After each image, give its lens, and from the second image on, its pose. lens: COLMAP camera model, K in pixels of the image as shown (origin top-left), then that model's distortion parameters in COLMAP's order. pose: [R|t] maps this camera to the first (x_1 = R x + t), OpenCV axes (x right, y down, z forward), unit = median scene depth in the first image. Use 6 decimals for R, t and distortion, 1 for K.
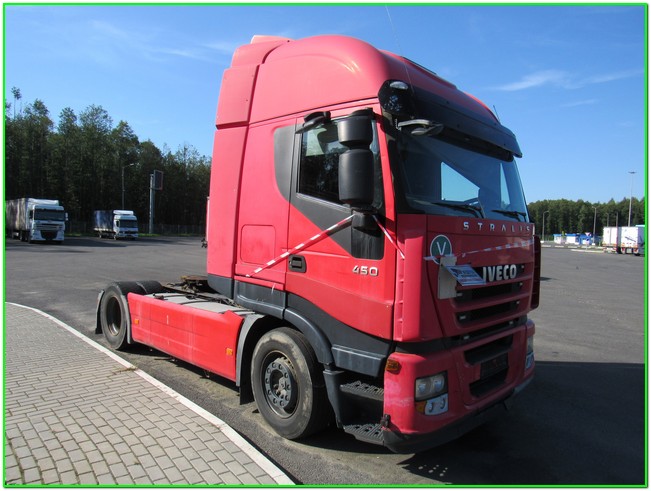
lens RADIAL K [[458.7, 0, 327.5], [0, 458.7, 244.7], [0, 0, 1]] dist [-0.018473, 0.002184]
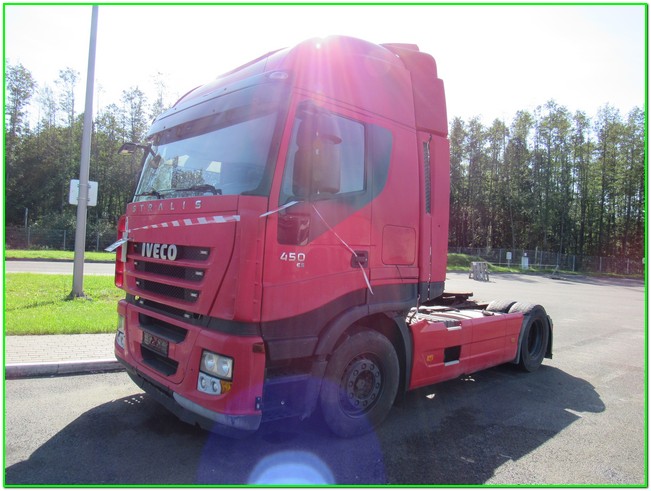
lens RADIAL K [[458.7, 0, 327.5], [0, 458.7, 244.7], [0, 0, 1]] dist [-0.018473, 0.002184]
pose [[-0.046927, 0.003143, -0.998893, 1.329356], [-0.039576, 0.999204, 0.005003, 0.027730], [0.998114, 0.039767, -0.046765, 1.385929]]
